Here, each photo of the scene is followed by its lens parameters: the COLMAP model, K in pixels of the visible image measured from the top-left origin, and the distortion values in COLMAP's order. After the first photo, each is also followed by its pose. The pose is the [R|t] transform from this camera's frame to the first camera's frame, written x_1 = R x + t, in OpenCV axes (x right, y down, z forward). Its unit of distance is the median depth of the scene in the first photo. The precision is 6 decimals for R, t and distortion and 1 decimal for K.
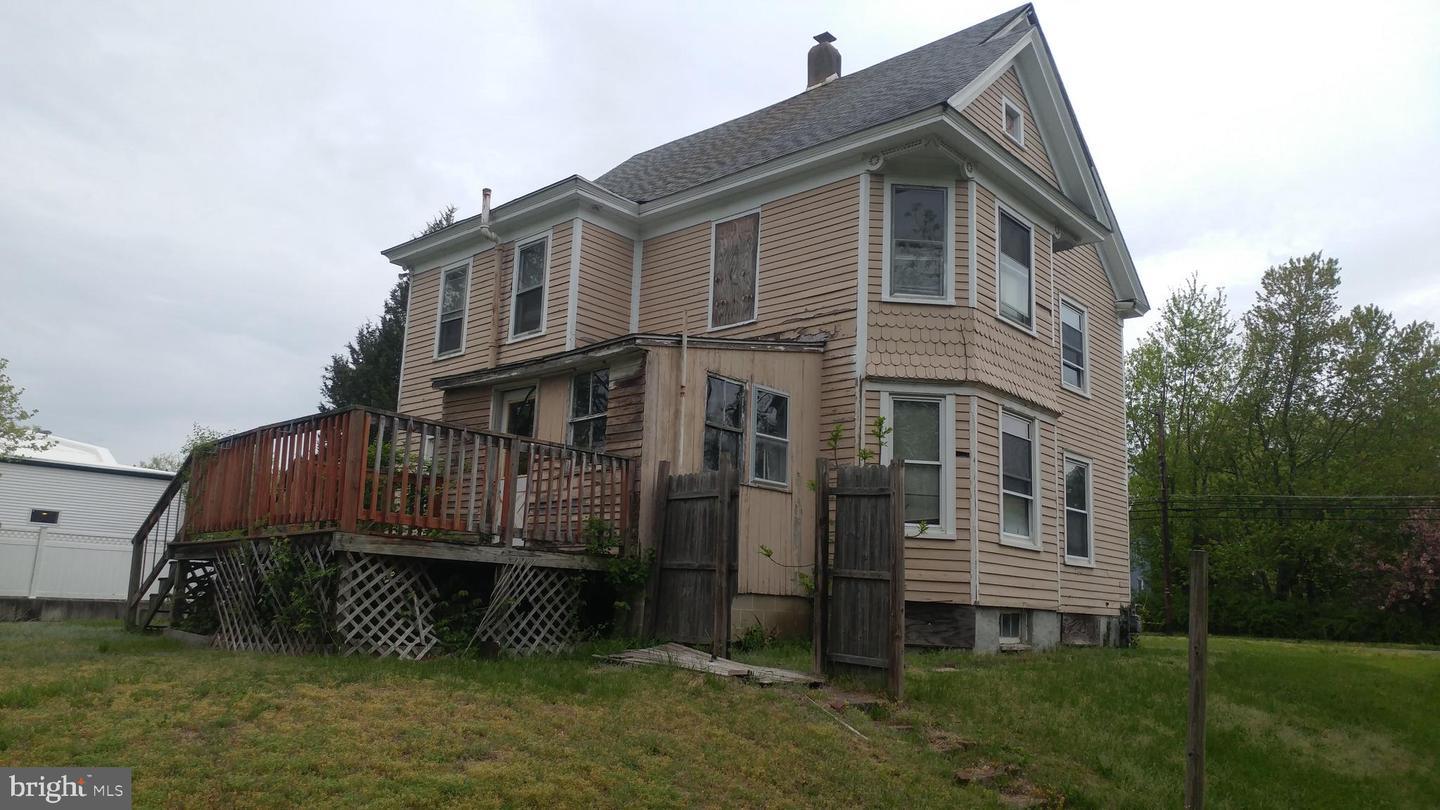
lens RADIAL K [[1025.3, 0, 737.7], [0, 1025.3, 429.3], [0, 0, 1]] dist [-0.000033, -0.000686]
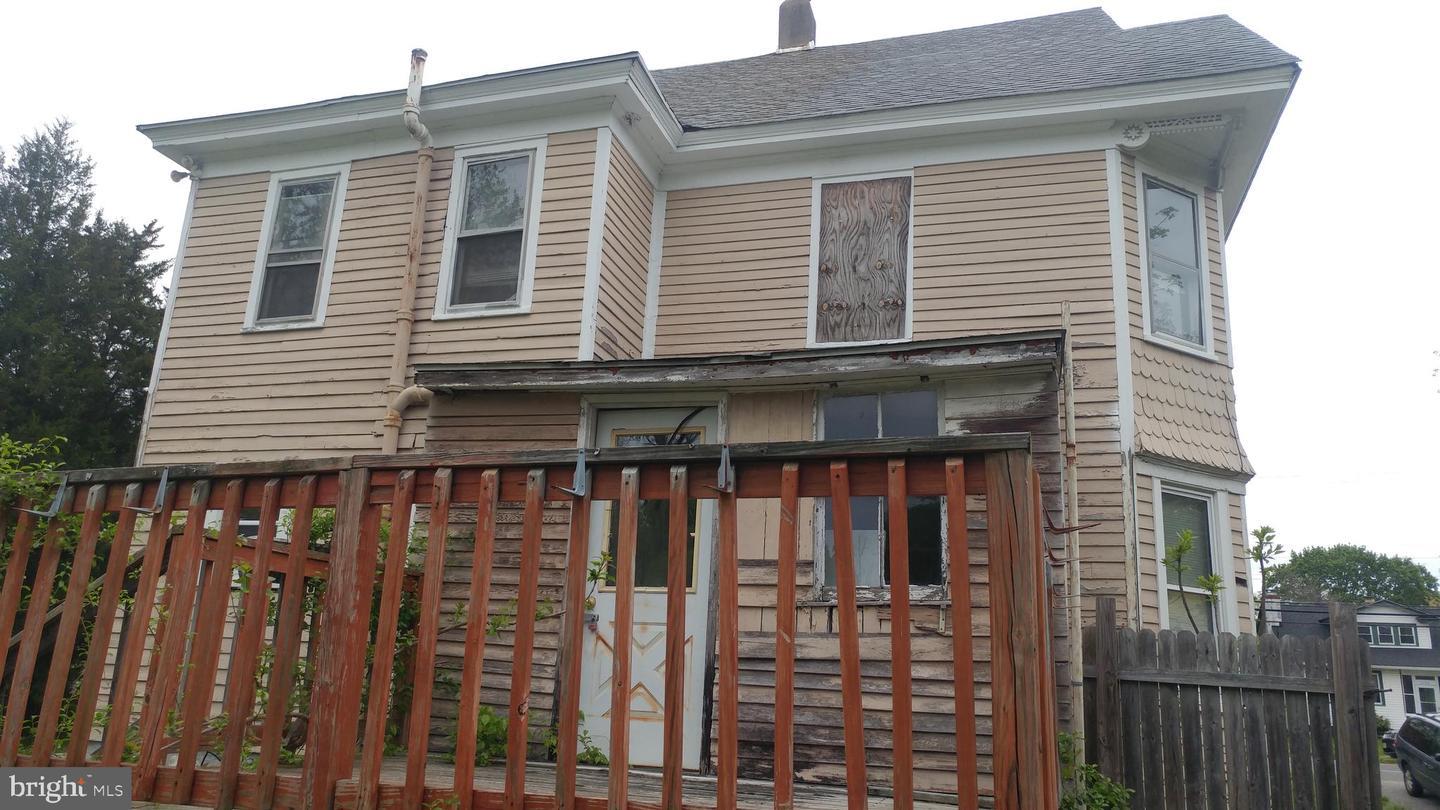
lens RADIAL K [[1027.2, 0, 720.0], [0, 1027.2, 405.0], [0, 0, 1]] dist [-0.045080, -0.002595]
pose [[0.909448, 0.118296, 0.398636, -0.314768], [-0.089186, 0.991861, -0.090867, 0.000563], [-0.406141, 0.047086, 0.912597, 0.444925]]
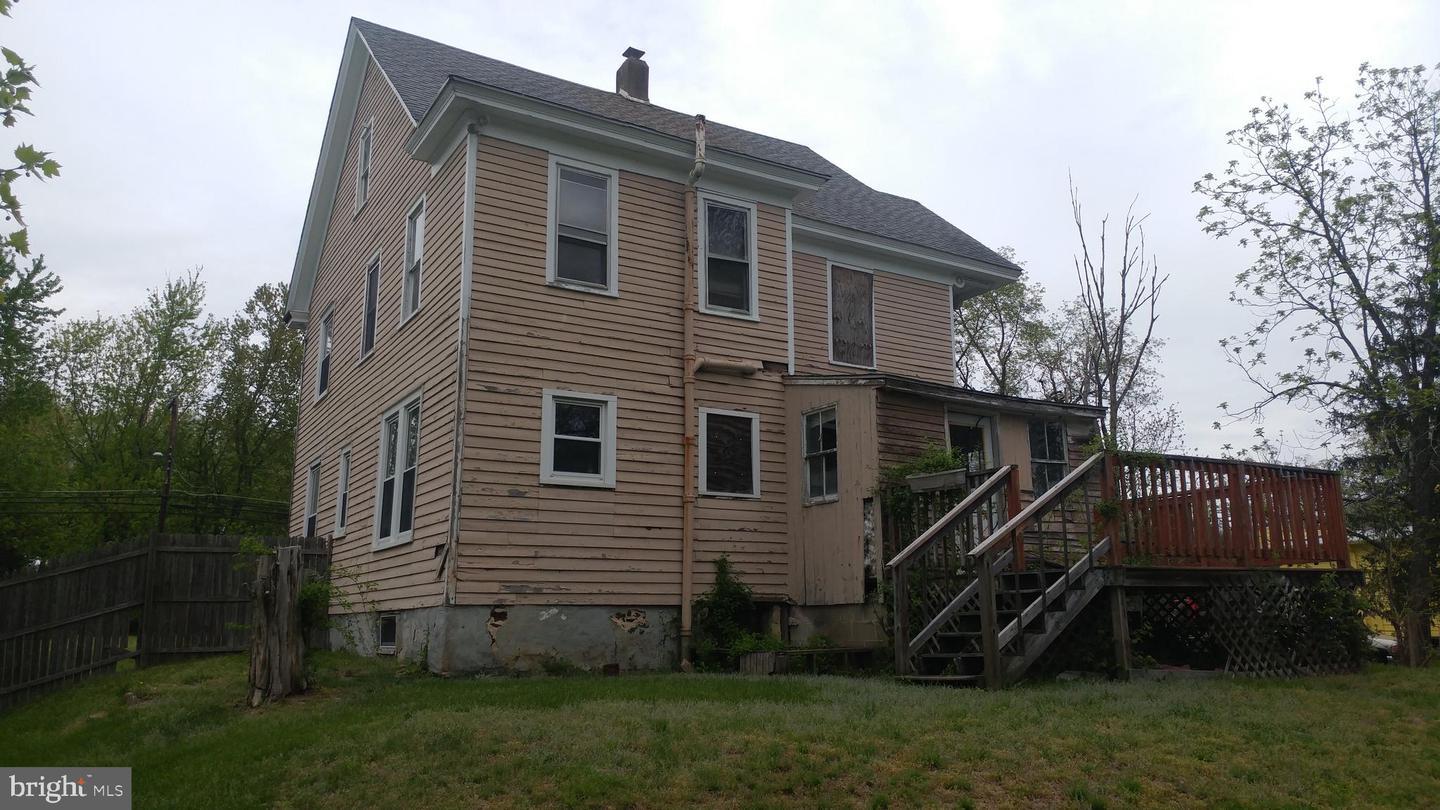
lens RADIAL K [[1027.2, 0, 720.0], [0, 1027.2, 405.0], [0, 0, 1]] dist [-0.045080, -0.002595]
pose [[0.294851, 0.169275, 0.940430, -1.027443], [-0.148232, 0.980372, -0.129990, 0.099170], [-0.943976, -0.101074, 0.314156, 0.752566]]
